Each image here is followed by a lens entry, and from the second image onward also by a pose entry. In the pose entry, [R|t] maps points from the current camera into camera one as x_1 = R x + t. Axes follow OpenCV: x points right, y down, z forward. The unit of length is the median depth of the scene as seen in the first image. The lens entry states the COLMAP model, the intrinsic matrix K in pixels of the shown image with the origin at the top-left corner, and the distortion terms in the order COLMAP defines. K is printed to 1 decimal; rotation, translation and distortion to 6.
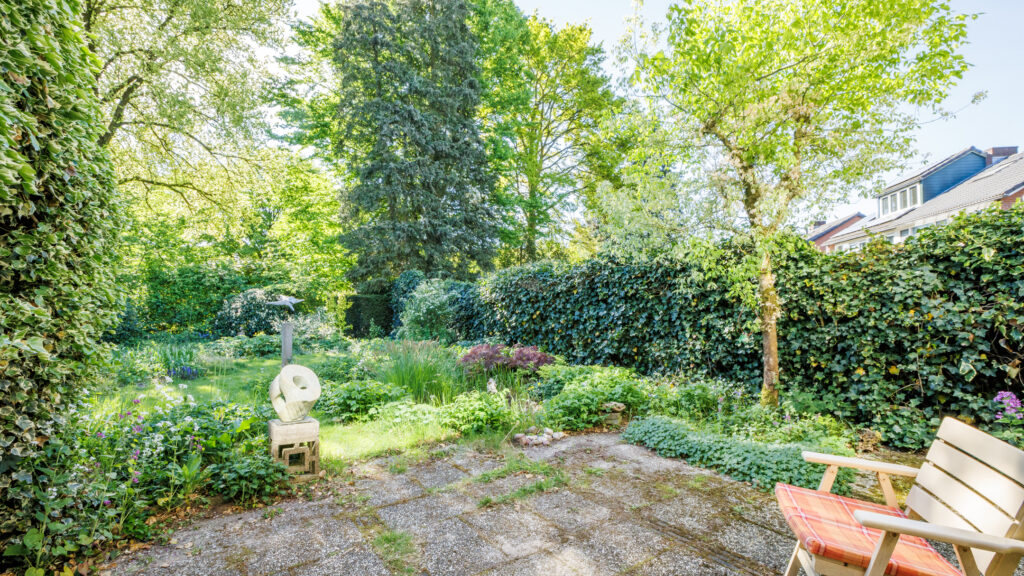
lens RADIAL K [[465.3, 0, 511.8], [0, 465.3, 290.6], [0, 0, 1]] dist [-0.000637, -0.000049]
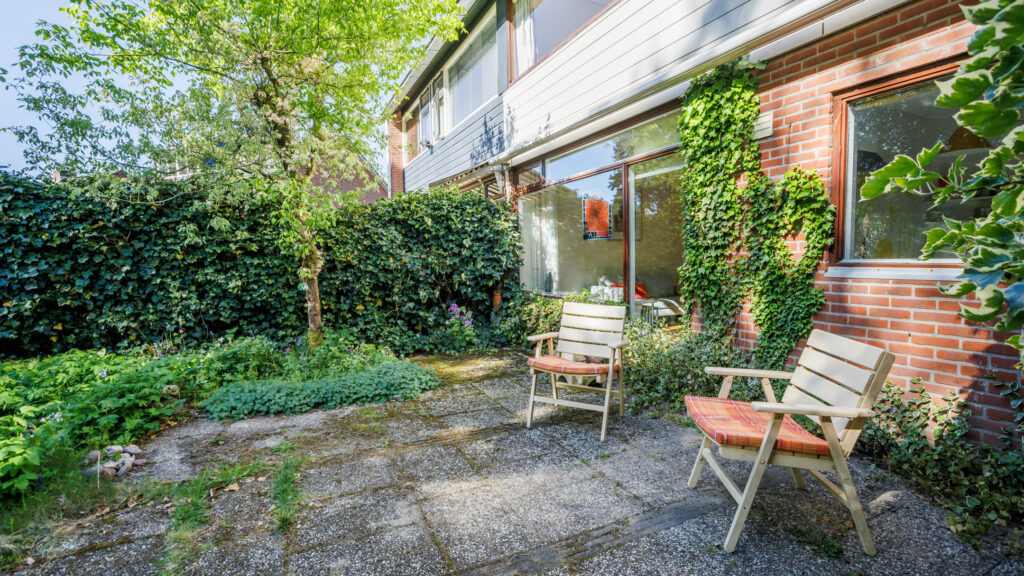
lens RADIAL K [[465.3, 0, 512.0], [0, 465.3, 287.9], [0, 0, 1]] dist [-0.000637, -0.000049]
pose [[0.218246, -0.061976, 0.973924, -0.388597], [-0.002650, 0.997940, 0.064098, 0.039201], [-0.975890, -0.016570, 0.217632, 0.323489]]
